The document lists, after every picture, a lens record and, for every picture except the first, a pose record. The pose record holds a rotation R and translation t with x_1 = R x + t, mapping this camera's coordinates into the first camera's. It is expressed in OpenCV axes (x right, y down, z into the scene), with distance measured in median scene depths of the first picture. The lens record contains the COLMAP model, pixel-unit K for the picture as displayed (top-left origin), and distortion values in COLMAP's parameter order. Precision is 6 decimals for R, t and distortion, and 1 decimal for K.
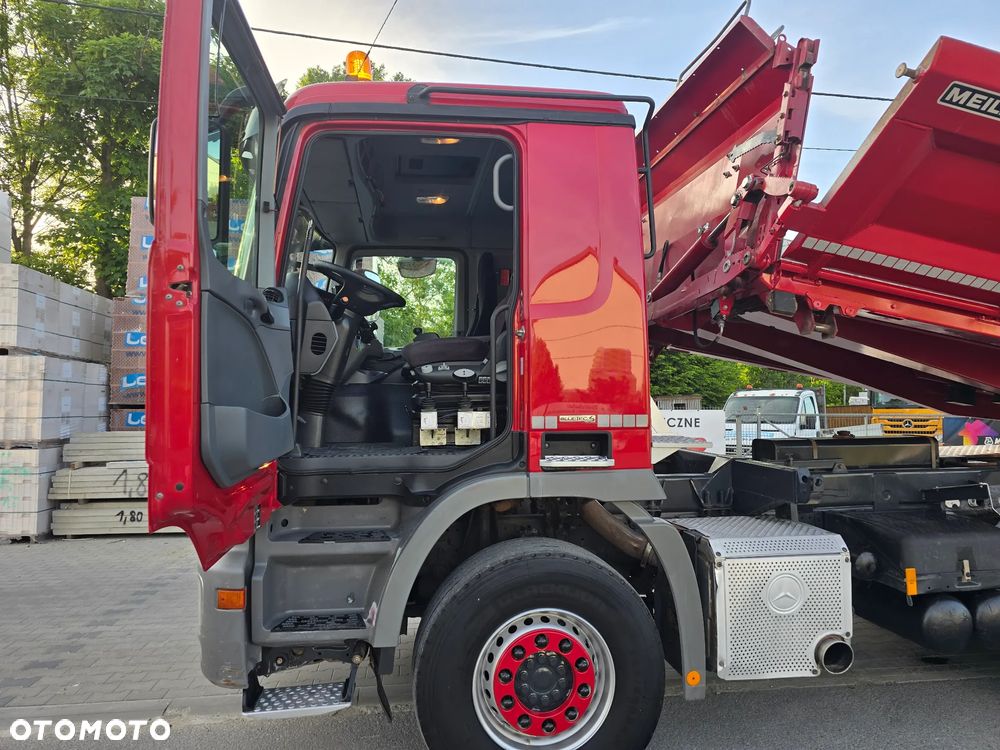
lens RADIAL K [[668.3, 0, 498.1], [0, 668.3, 371.2], [0, 0, 1]] dist [0.068047, -0.059597]
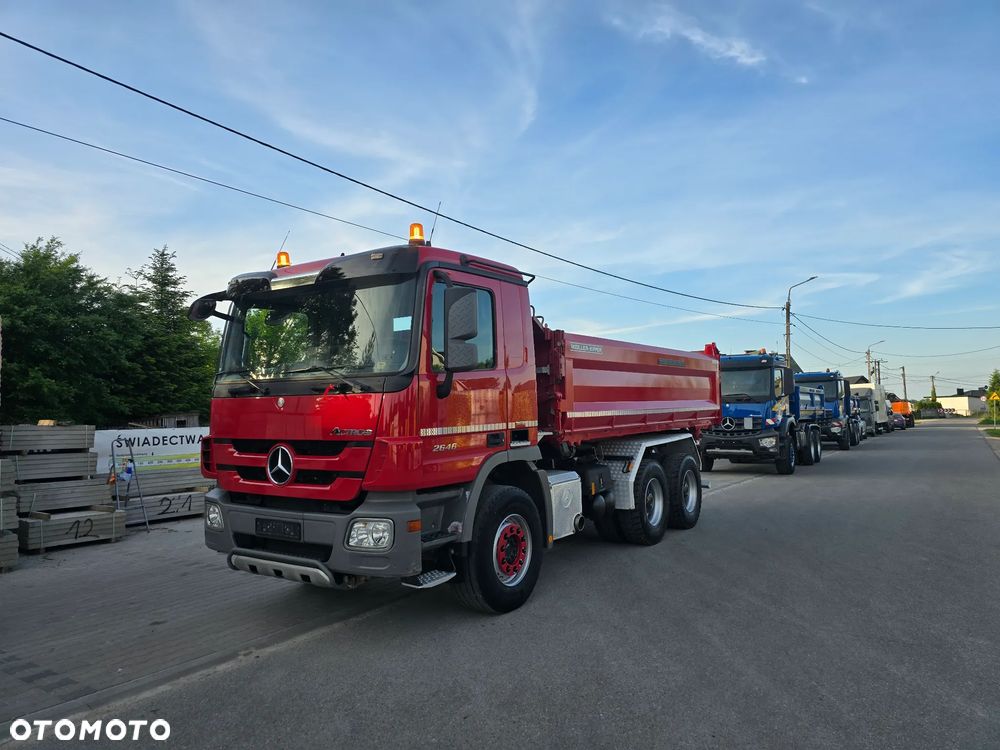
lens RADIAL K [[668.5, 0, 505.3], [0, 668.5, 364.2], [0, 0, 1]] dist [0.065756, -0.058467]
pose [[0.672191, 0.036295, 0.739487, -1.434964], [-0.012508, 0.999212, -0.037673, -0.034148], [-0.740272, 0.016074, 0.672115, -0.375611]]
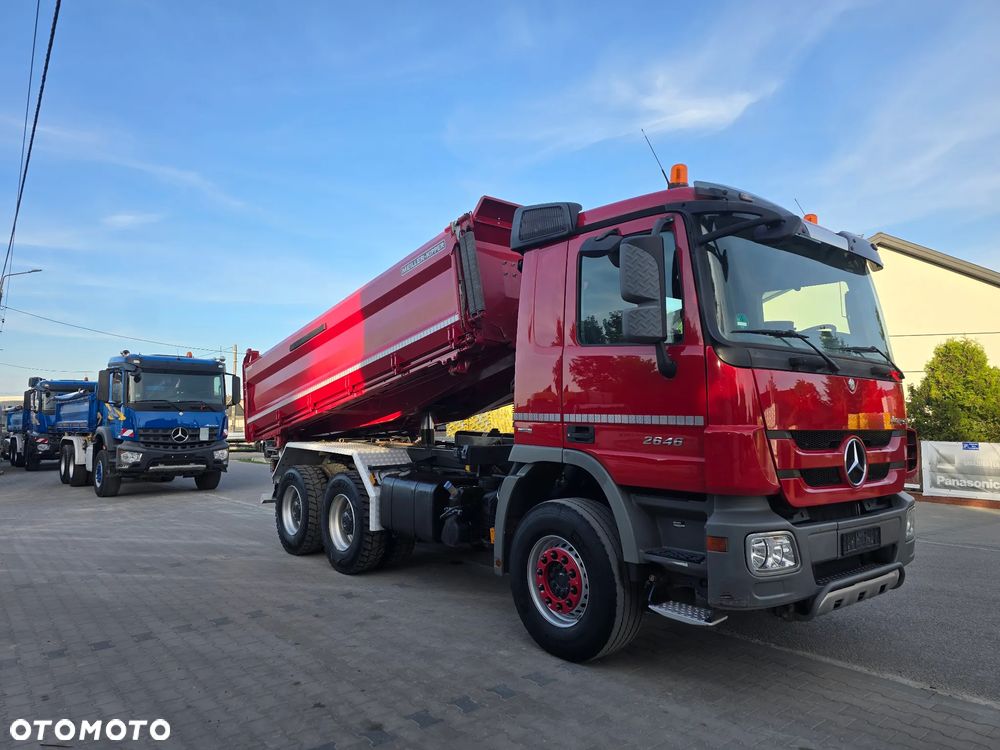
lens RADIAL K [[668.3, 0, 498.1], [0, 668.3, 371.2], [0, 0, 1]] dist [0.068047, -0.059597]
pose [[-0.509283, 0.061087, 0.858428, -1.370110], [-0.037649, 0.994941, -0.093138, 0.148353], [-0.859775, -0.079752, -0.504407, 2.735771]]
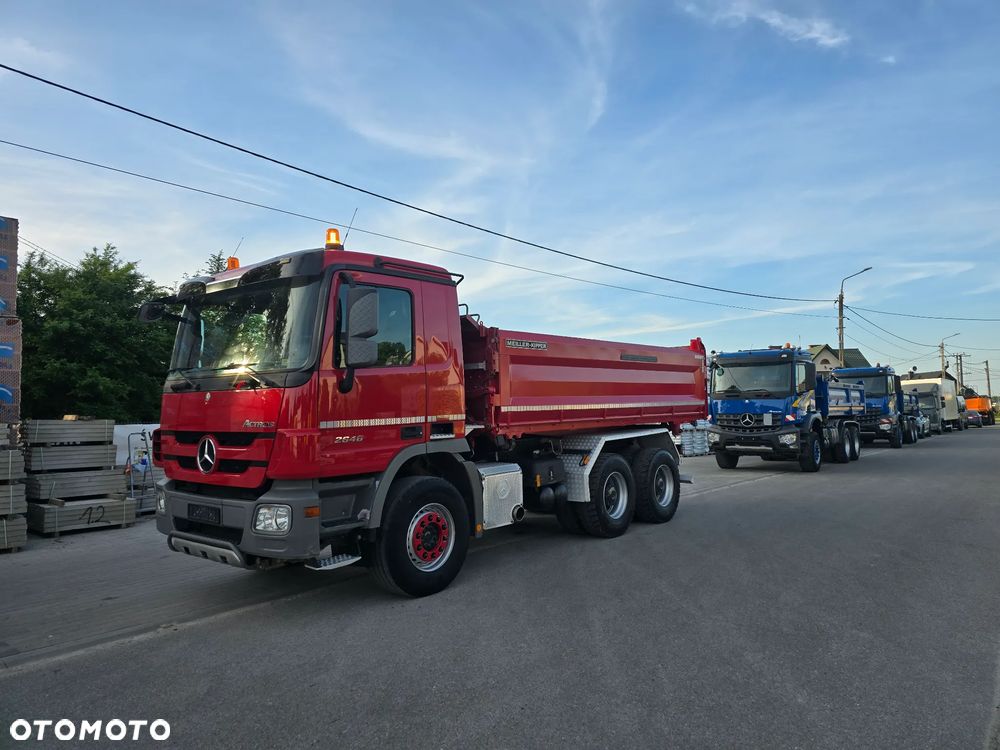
lens RADIAL K [[668.2, 0, 510.3], [0, 668.2, 362.8], [0, 0, 1]] dist [0.067931, -0.058206]
pose [[0.737715, 0.029969, 0.674447, -1.174850], [-0.009097, 0.999365, -0.034456, -0.032451], [-0.675051, 0.019283, 0.737519, -0.761832]]
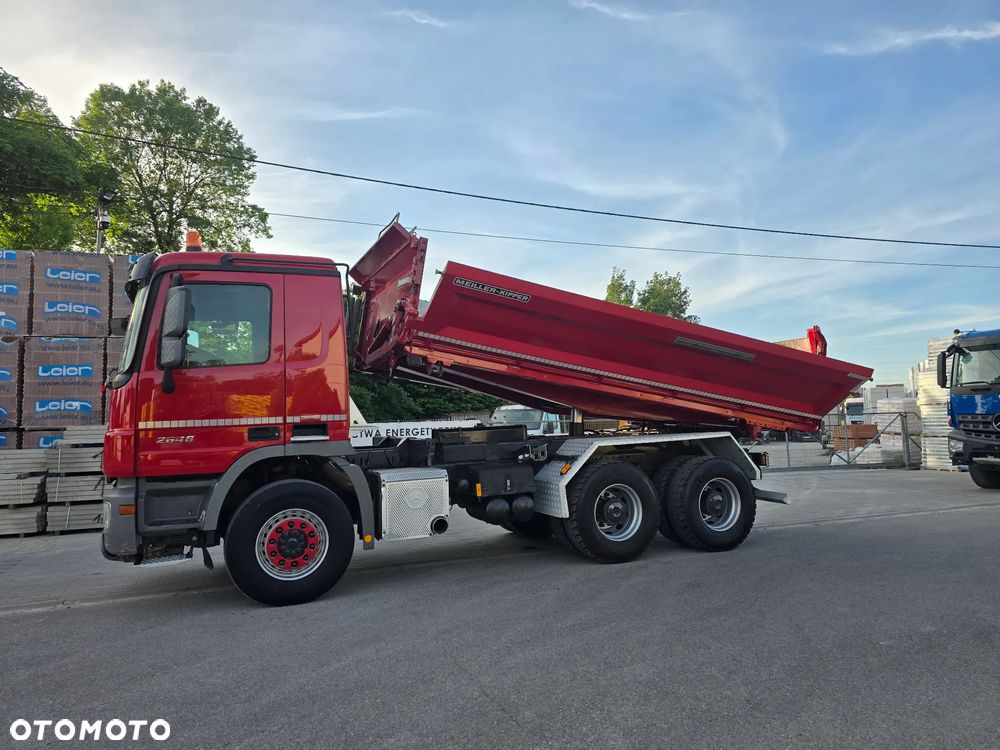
lens RADIAL K [[668.3, 0, 498.1], [0, 668.3, 371.2], [0, 0, 1]] dist [0.068047, -0.059597]
pose [[0.964765, -0.006811, 0.263023, 0.129198], [0.014476, 0.999525, -0.027214, -0.006307], [-0.262713, 0.030063, 0.964406, -1.129574]]
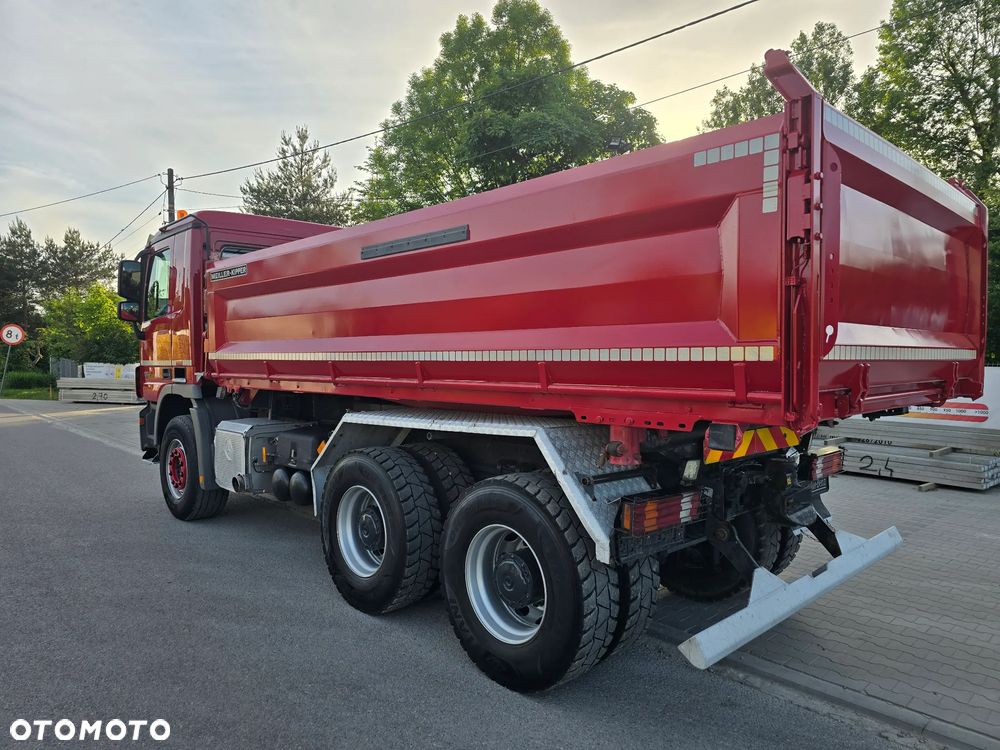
lens RADIAL K [[668.5, 0, 505.3], [0, 668.5, 364.2], [0, 0, 1]] dist [0.065756, -0.058467]
pose [[0.589538, 0.014727, -0.807607, 2.636182], [0.032276, 0.998606, 0.041771, 0.017423], [0.807096, -0.050692, 0.588240, 0.510385]]
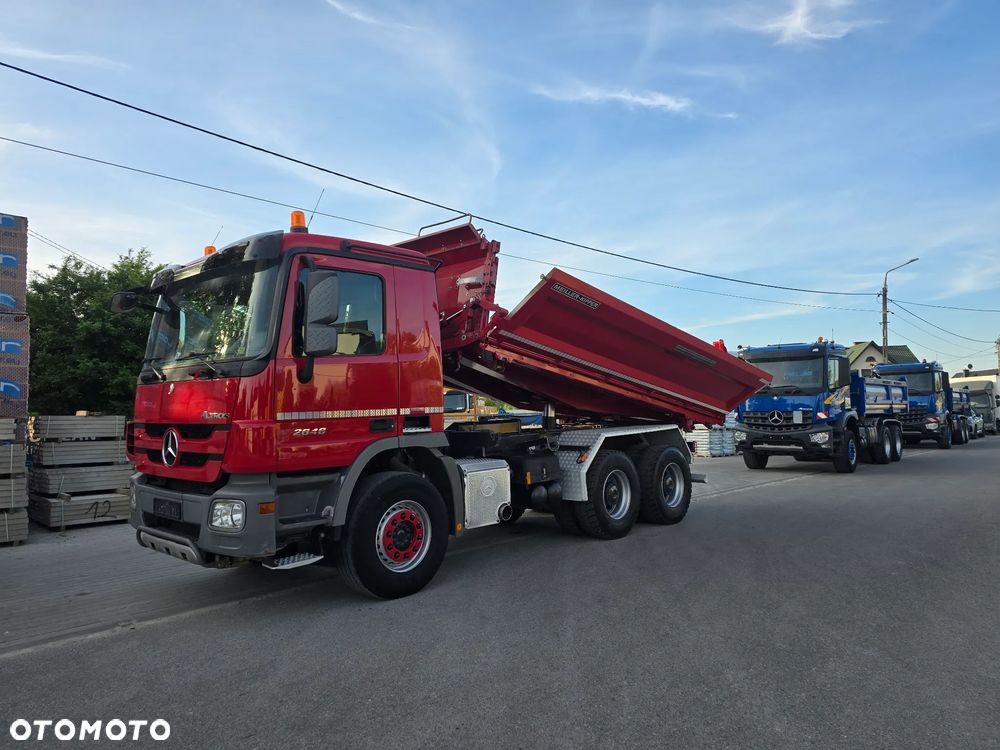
lens RADIAL K [[666.9, 0, 498.9], [0, 666.9, 363.9], [0, 0, 1]] dist [0.068129, -0.057021]
pose [[0.783670, 0.025566, 0.620651, -0.951277], [-0.006617, 0.999440, -0.032813, -0.003949], [-0.621143, 0.021608, 0.783400, -0.774743]]
